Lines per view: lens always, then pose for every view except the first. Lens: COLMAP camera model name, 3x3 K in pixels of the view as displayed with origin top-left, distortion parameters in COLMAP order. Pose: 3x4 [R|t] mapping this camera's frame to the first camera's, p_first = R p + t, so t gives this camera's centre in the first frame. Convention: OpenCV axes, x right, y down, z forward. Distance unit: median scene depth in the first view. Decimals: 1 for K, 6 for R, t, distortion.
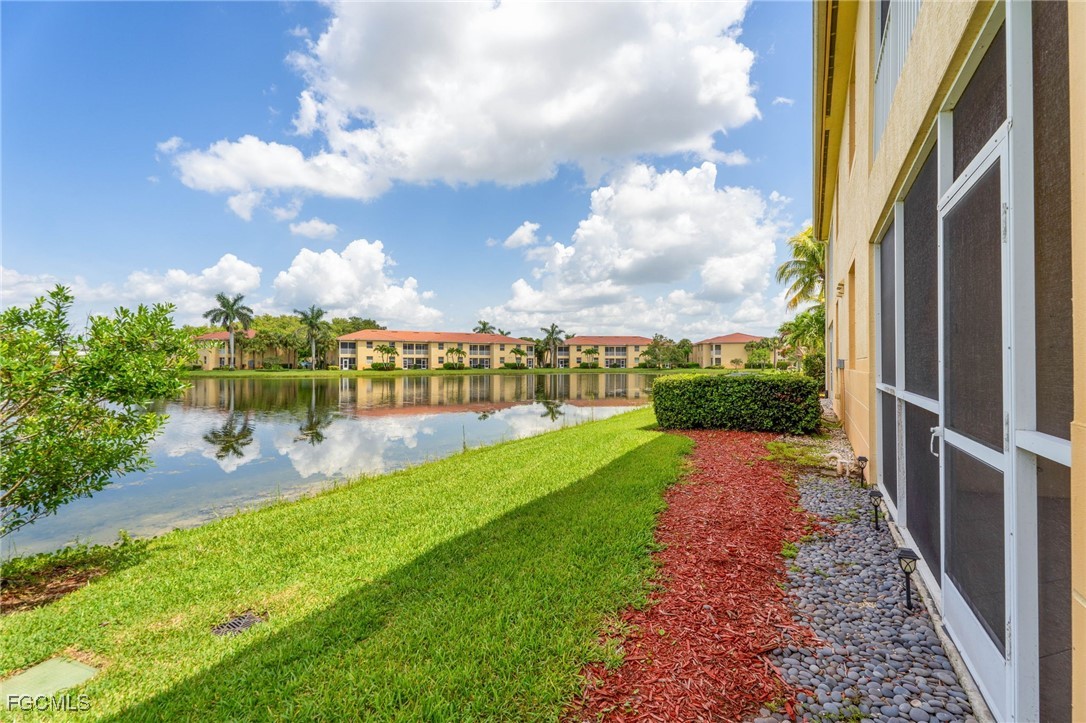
lens RADIAL K [[505.0, 0, 536.3], [0, 505.0, 365.8], [0, 0, 1]] dist [-0.004008, -0.001038]
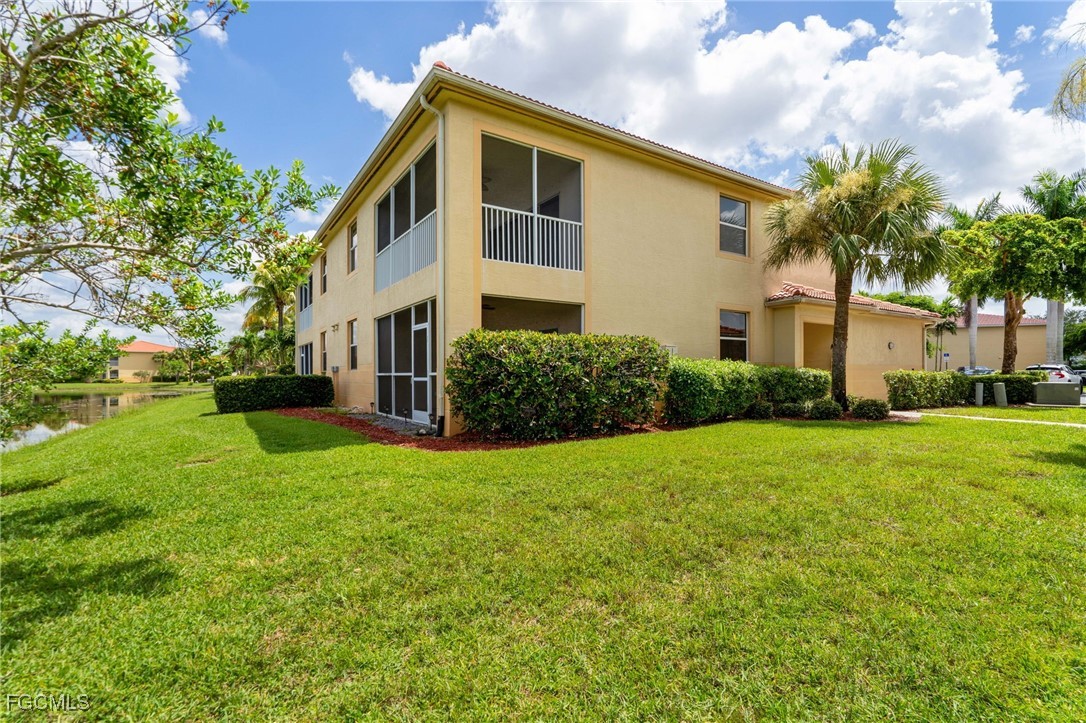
lens RADIAL K [[505.0, 0, 543.1], [0, 505.0, 368.1], [0, 0, 1]] dist [-0.004008, -0.001038]
pose [[0.484886, 0.005715, 0.874559, -0.845243], [0.012074, 0.999840, -0.013228, 0.038396], [-0.874494, 0.016973, 0.484739, -0.720193]]
